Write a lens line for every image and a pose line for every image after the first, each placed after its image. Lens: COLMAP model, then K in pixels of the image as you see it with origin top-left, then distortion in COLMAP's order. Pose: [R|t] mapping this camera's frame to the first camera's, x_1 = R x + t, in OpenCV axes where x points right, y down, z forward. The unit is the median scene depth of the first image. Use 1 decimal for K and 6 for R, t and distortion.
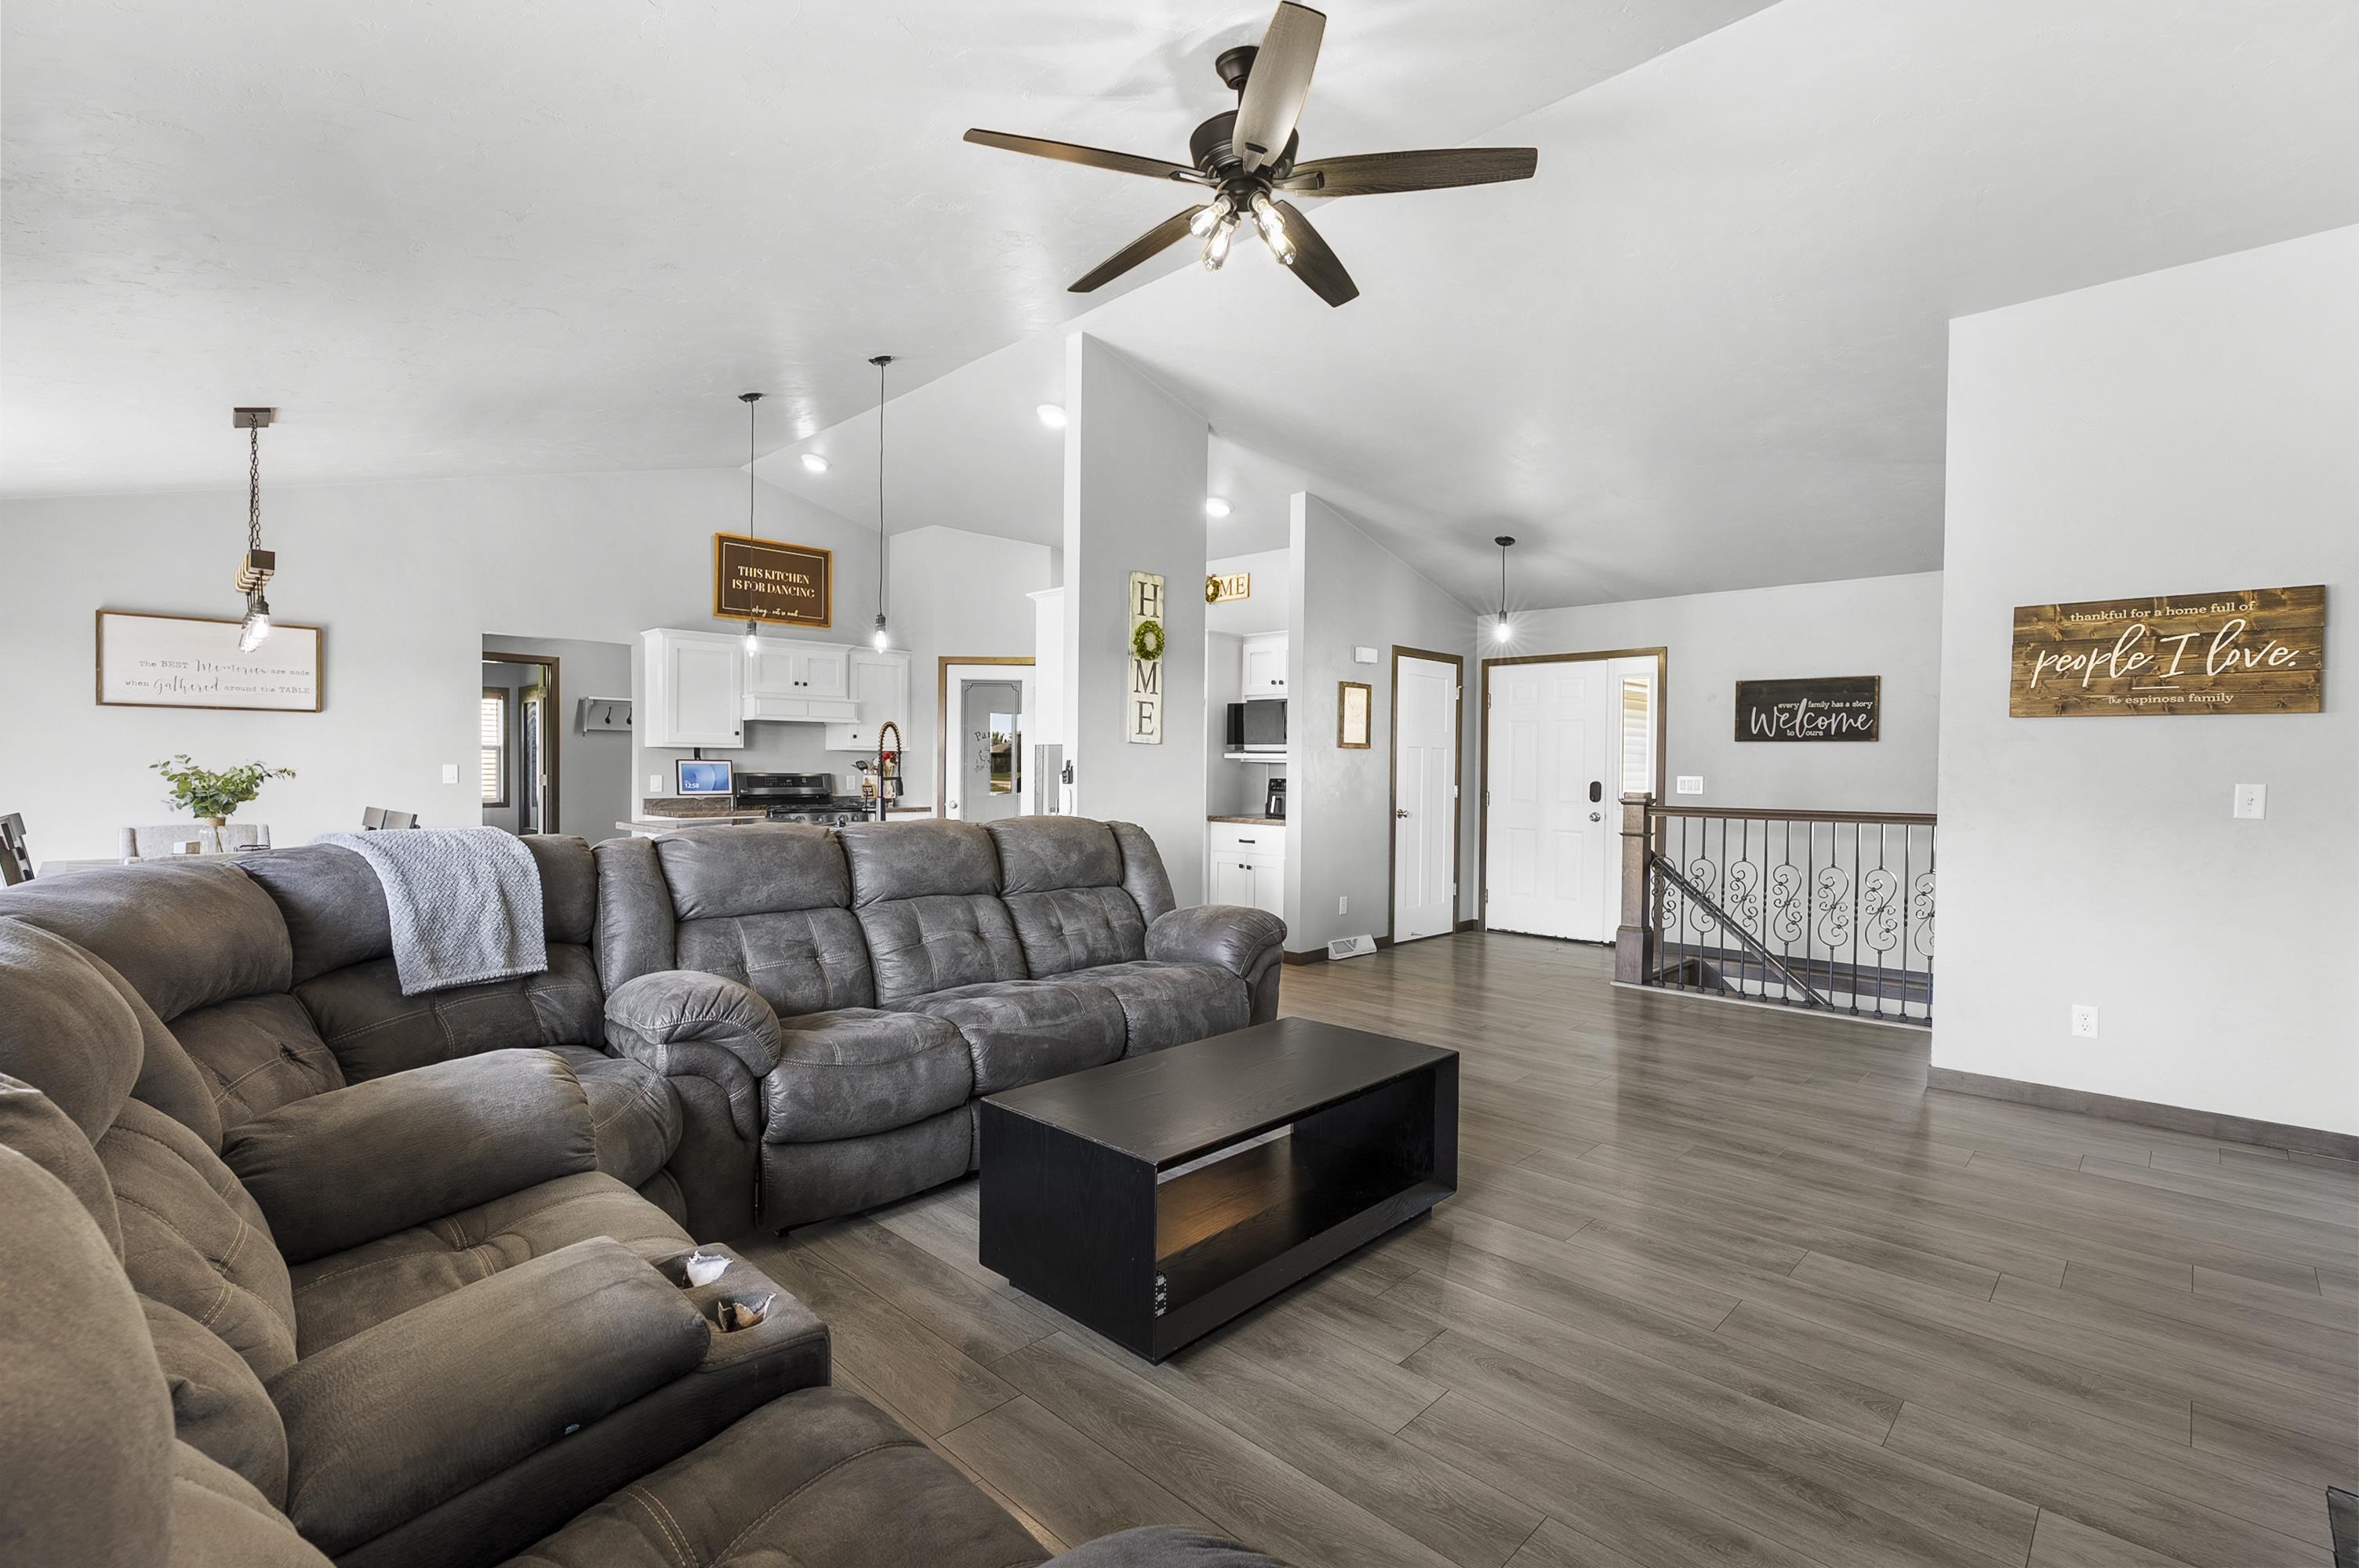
lens RADIAL K [[1062.8, 0, 1182.1], [0, 1062.8, 789.1], [0, 0, 1]] dist [-0.007536, 0.003399]
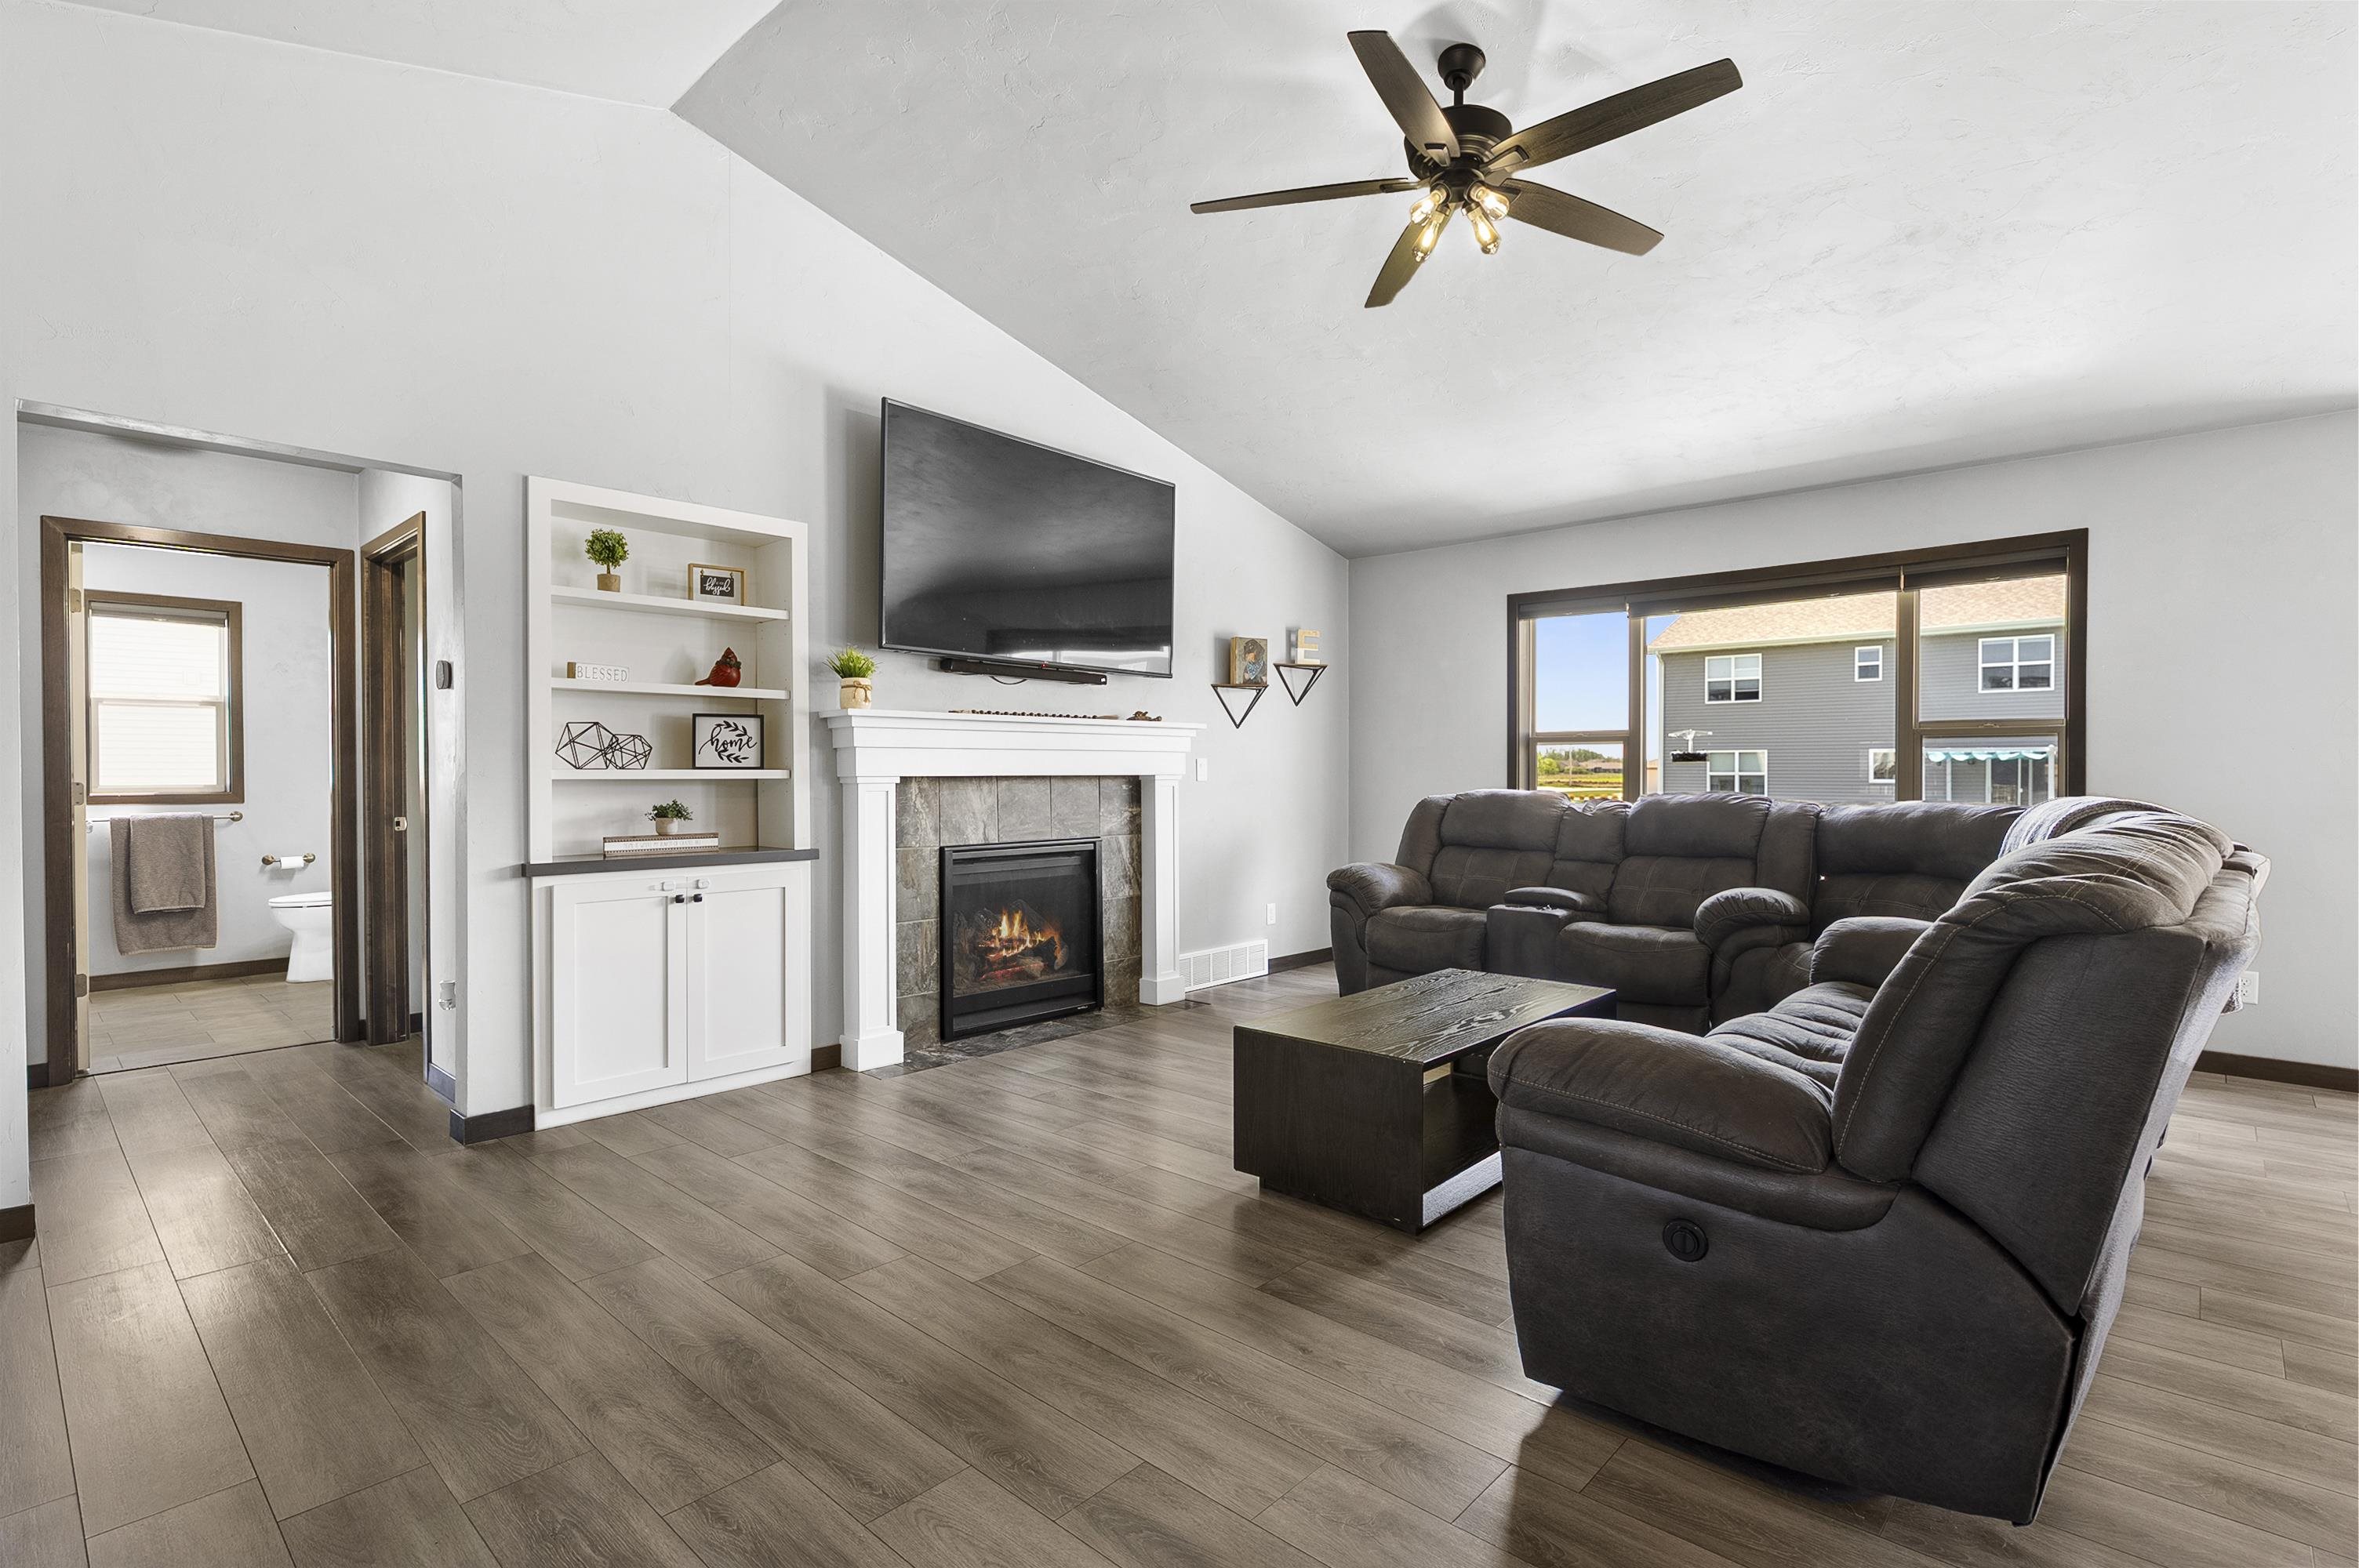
lens RADIAL K [[1129.1, 0, 1185.0], [0, 1129.1, 785.1], [0, 0, 1]] dist [-0.007635, 0.002488]
pose [[-0.999591, -0.008278, -0.027378, 0.175704], [-0.009242, 0.999335, 0.035275, -0.005739], [0.027067, 0.035514, -0.999003, 1.057700]]
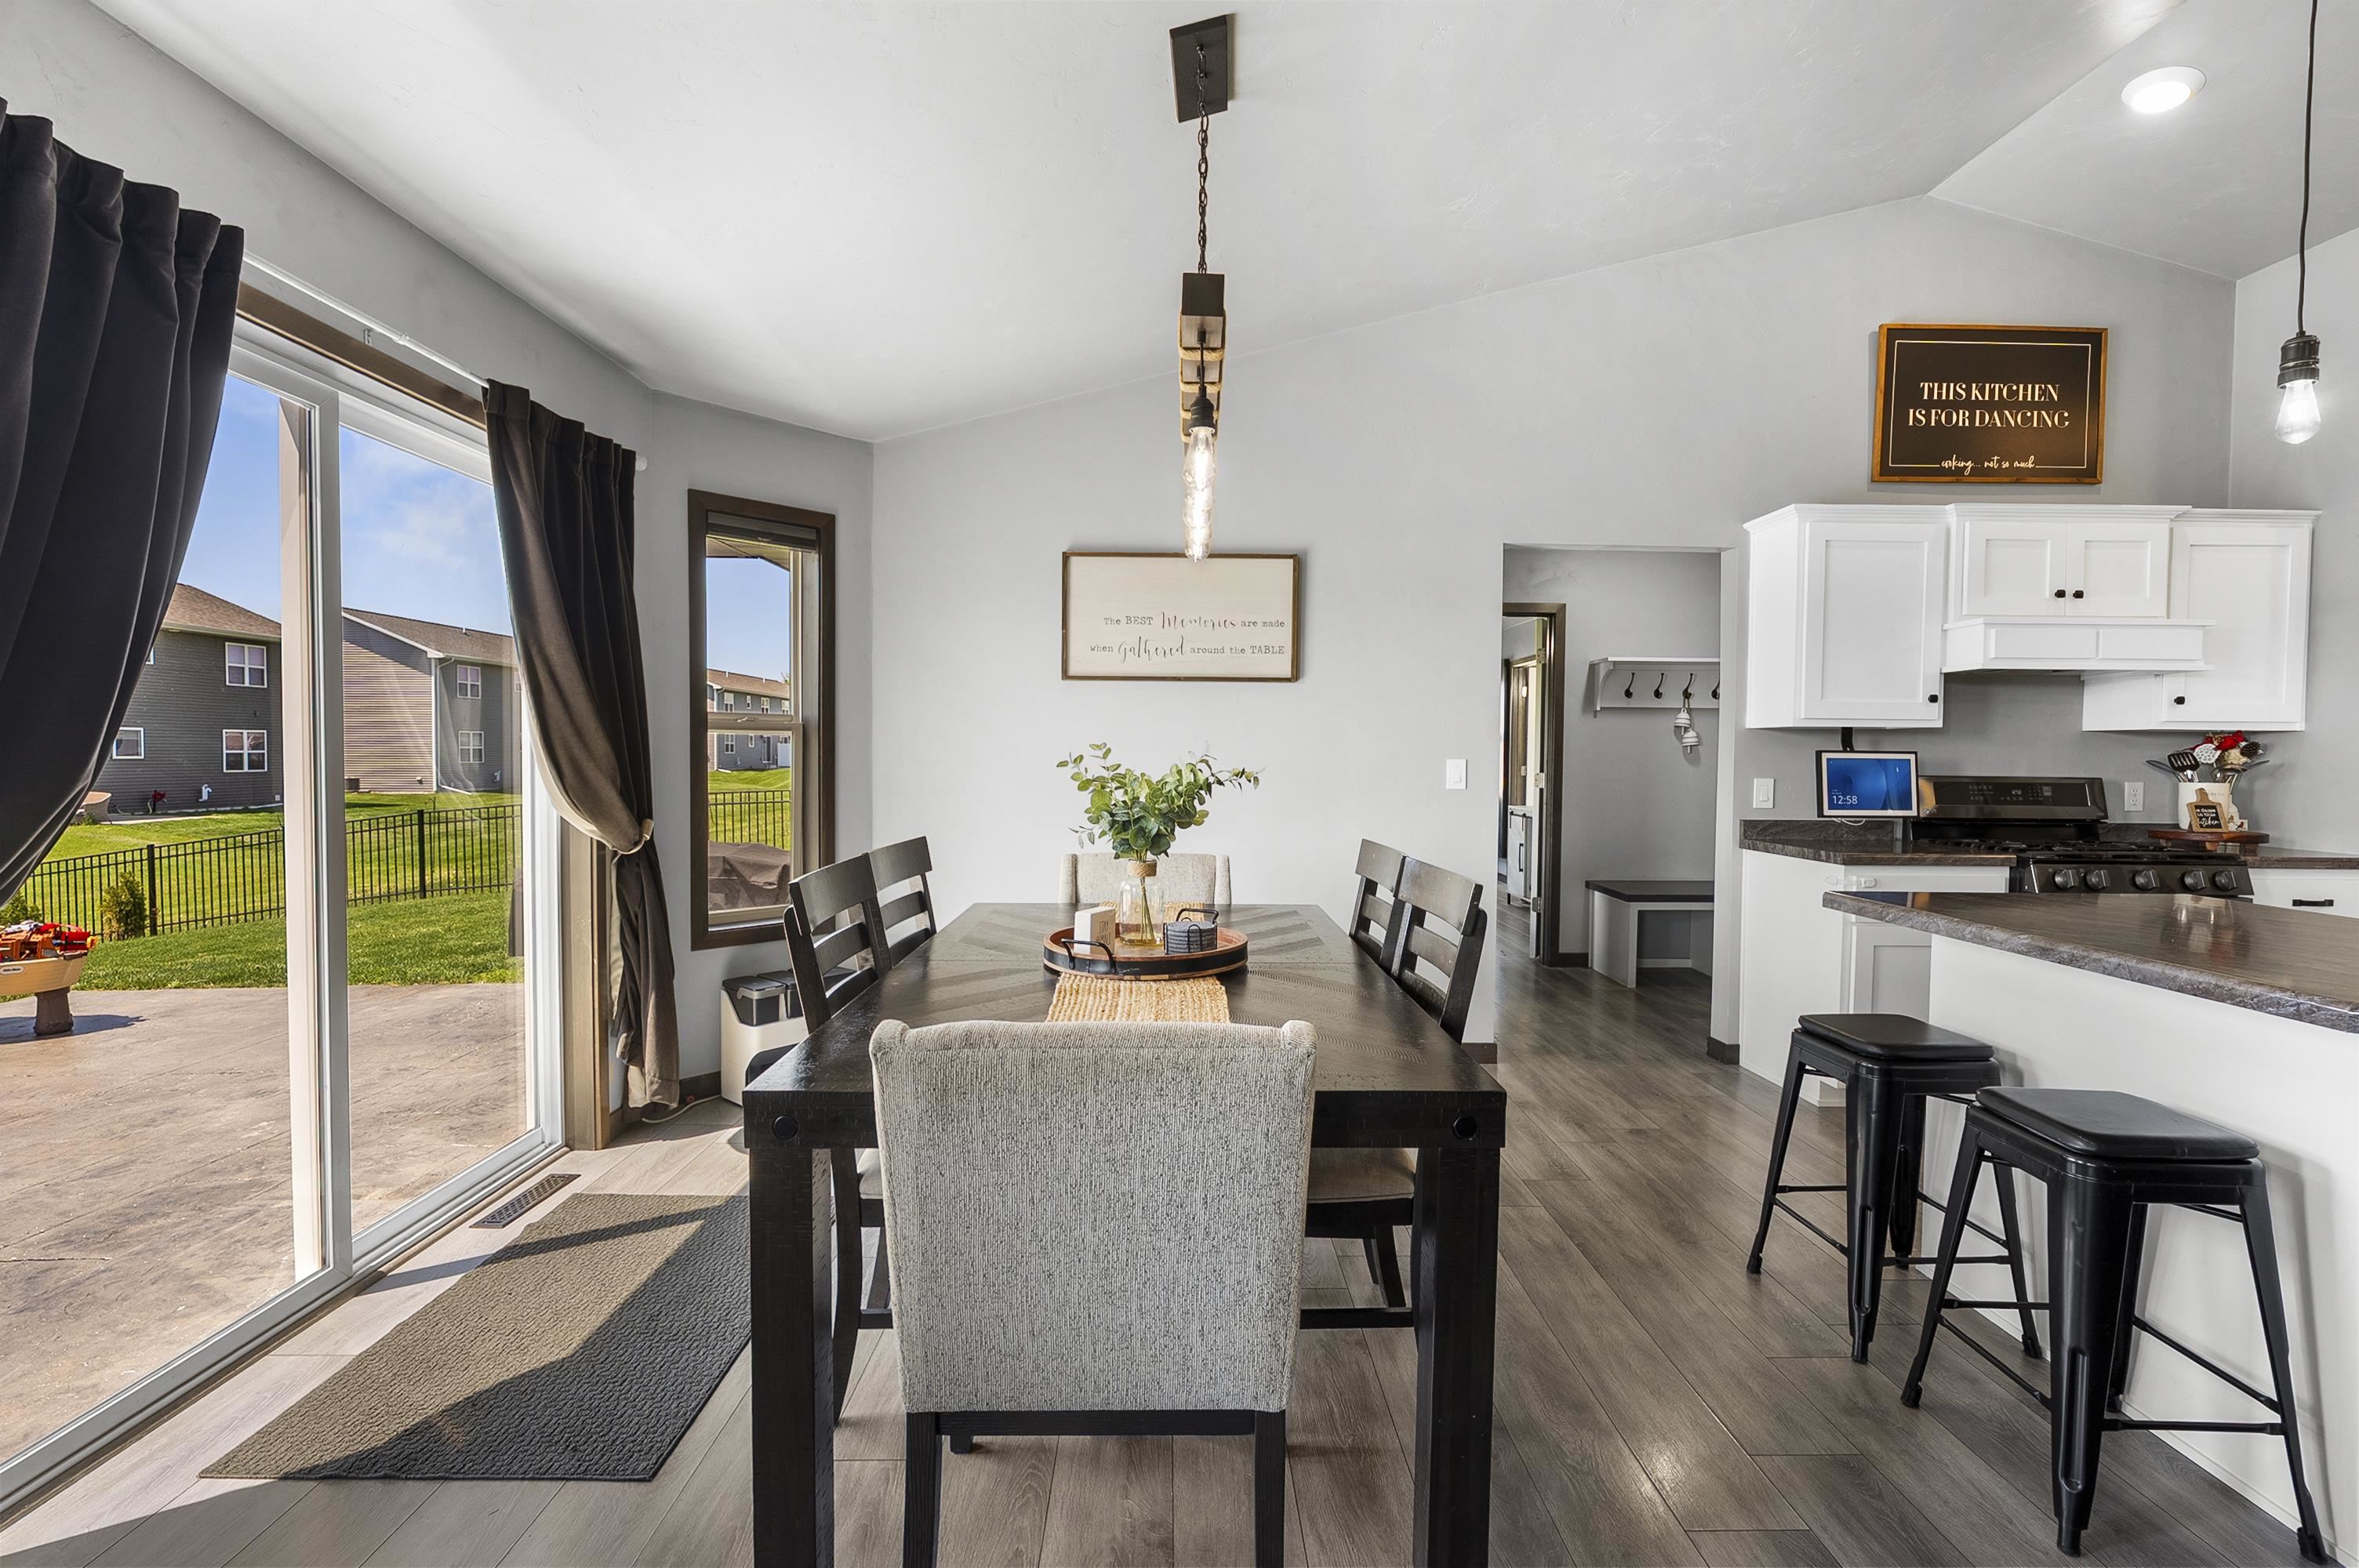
lens RADIAL K [[1062.8, 0, 1184.4], [0, 1062.8, 783.3], [0, 0, 1]] dist [-0.007536, 0.003399]
pose [[0.709428, 0.017008, -0.704572, -0.420200], [-0.015766, 0.999842, 0.008260, -0.013456], [0.704601, 0.005249, 0.709584, 0.511782]]
